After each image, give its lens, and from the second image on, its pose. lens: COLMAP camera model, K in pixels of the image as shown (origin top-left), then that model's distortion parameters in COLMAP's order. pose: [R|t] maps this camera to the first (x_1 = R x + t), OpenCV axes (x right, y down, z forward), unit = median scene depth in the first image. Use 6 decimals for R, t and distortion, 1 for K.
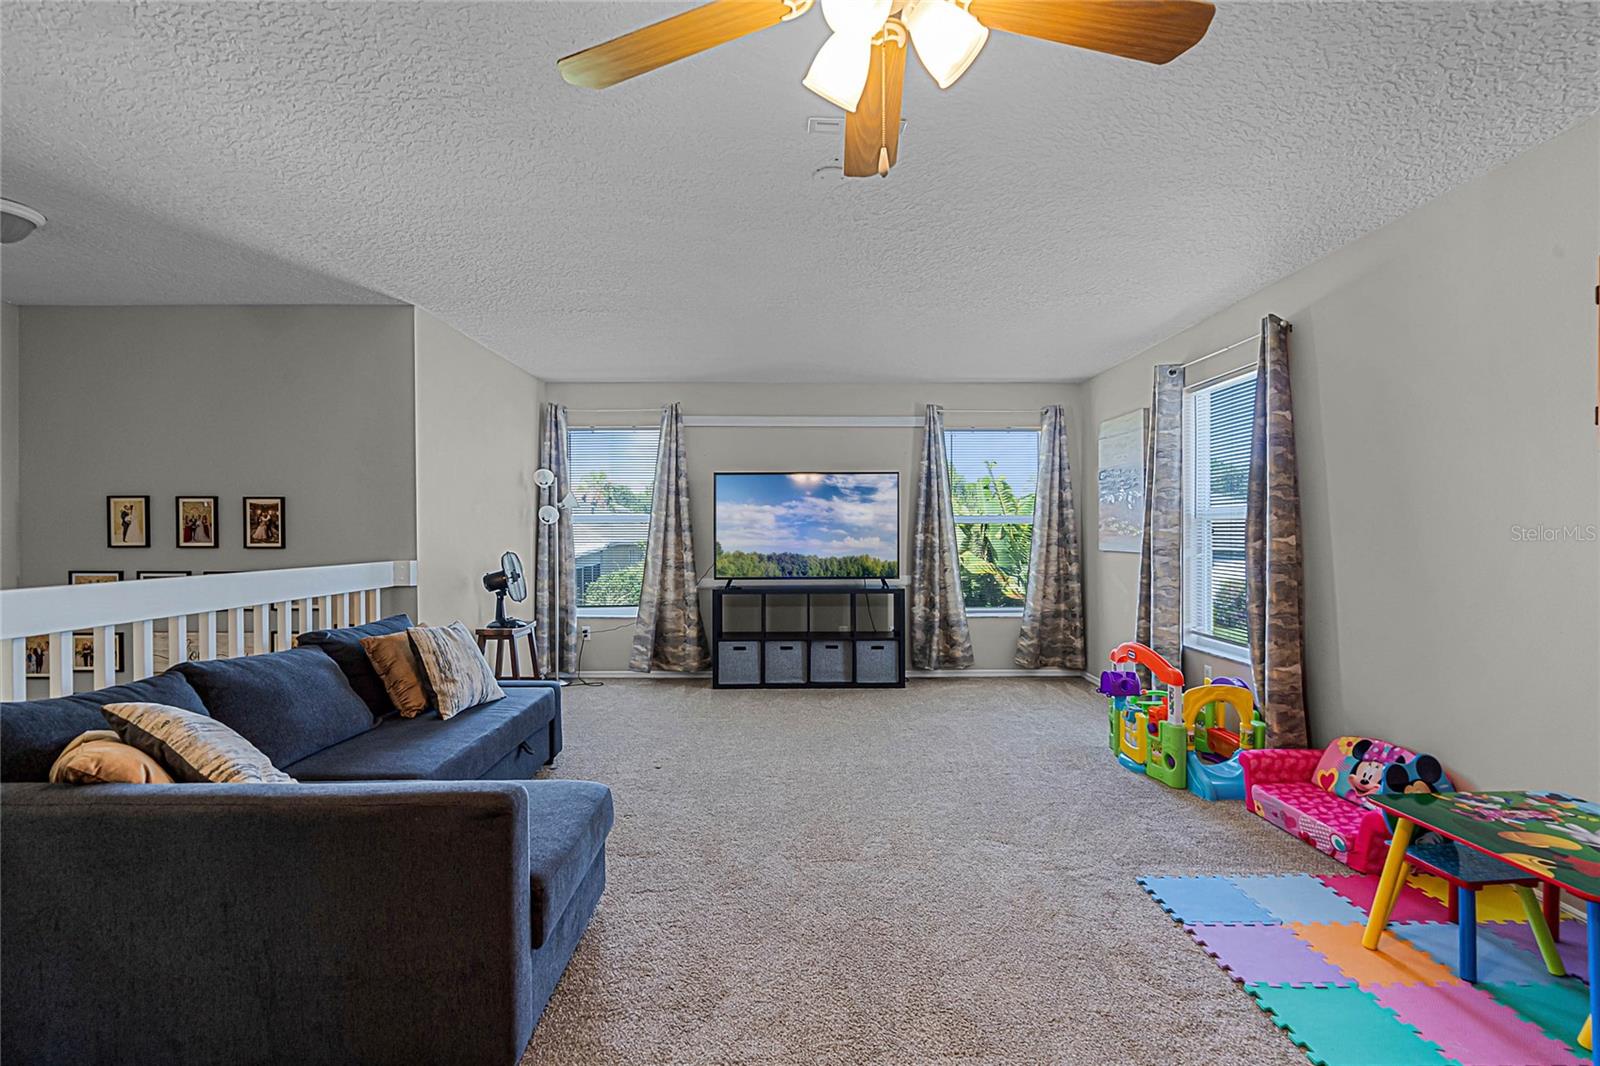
lens RADIAL K [[735.8, 0, 796.8], [0, 735.8, 547.1], [0, 0, 1]] dist [-0.011549, 0.008491]
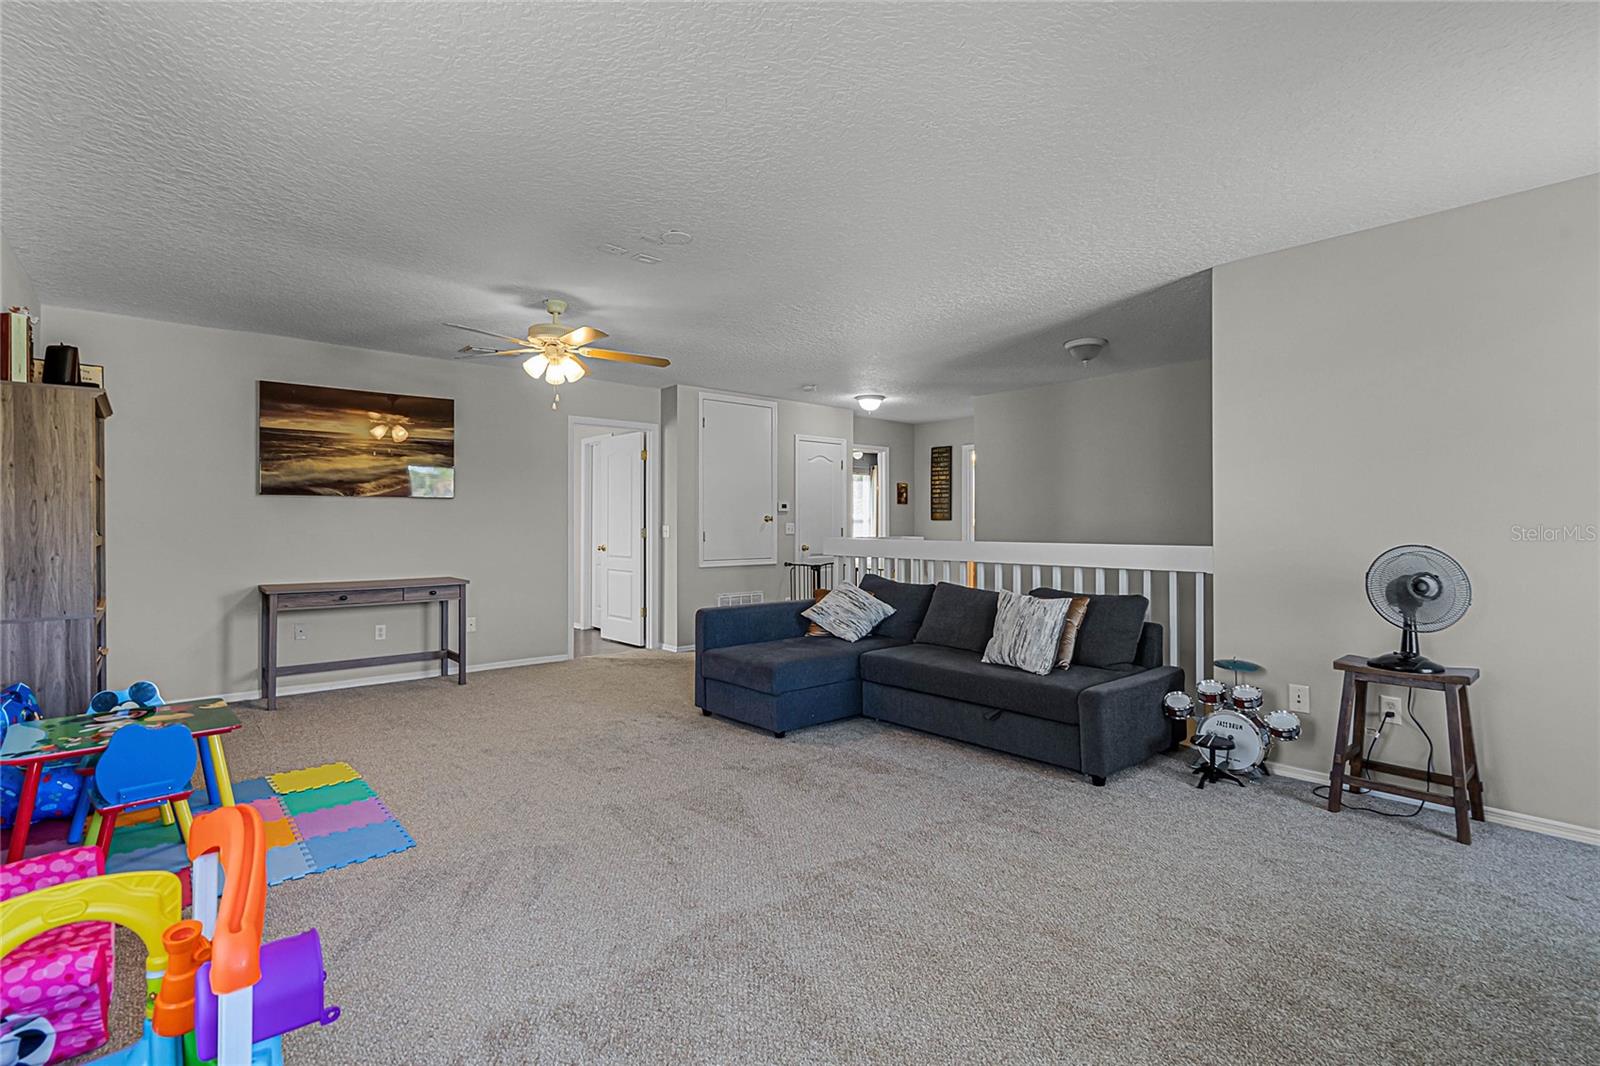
lens RADIAL K [[735.8, 0, 796.8], [0, 735.8, 547.1], [0, 0, 1]] dist [-0.011549, 0.008491]
pose [[-0.766714, 0.019615, -0.641689, 0.312499], [-0.013150, 0.998844, 0.046245, -0.010366], [0.641854, 0.043894, -0.765569, 0.917187]]
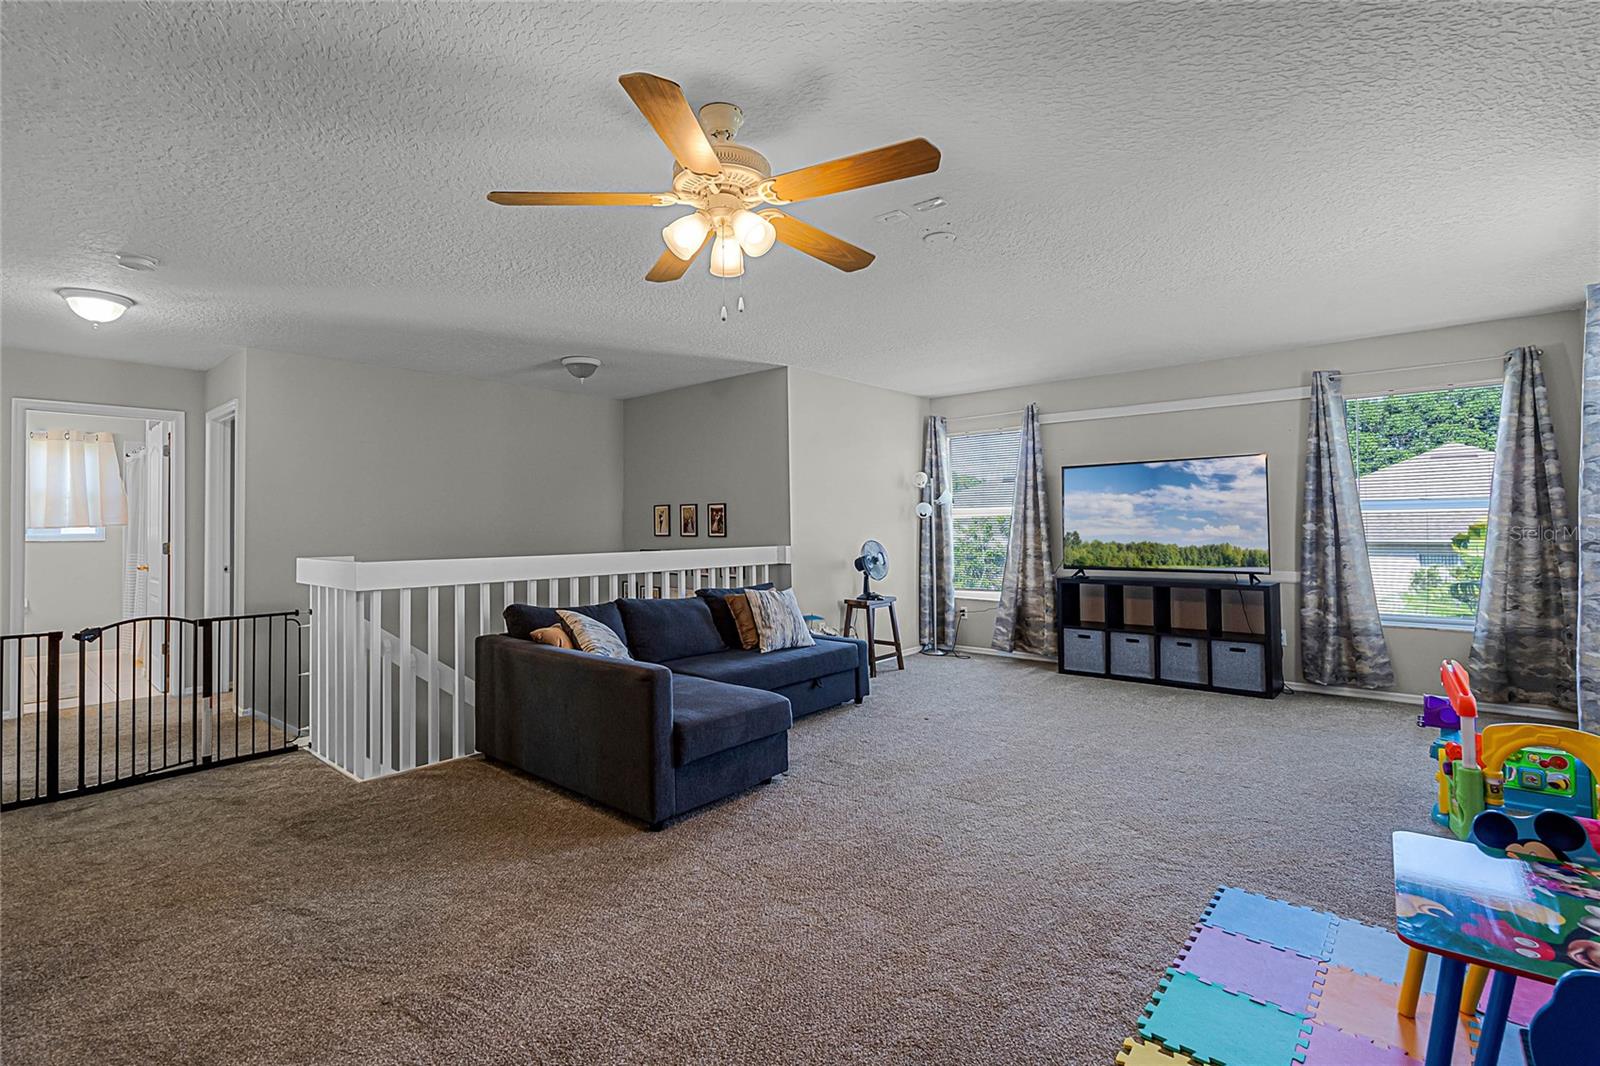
lens RADIAL K [[747.2, 0, 800.8], [0, 747.2, 528.0], [0, 0, 1]] dist [-0.003274, 0.000426]
pose [[0.745249, -0.004426, -0.666771, 0.310449], [-0.005272, 0.999908, -0.012531, 0.001333], [0.666765, 0.012854, 0.745157, -0.039283]]
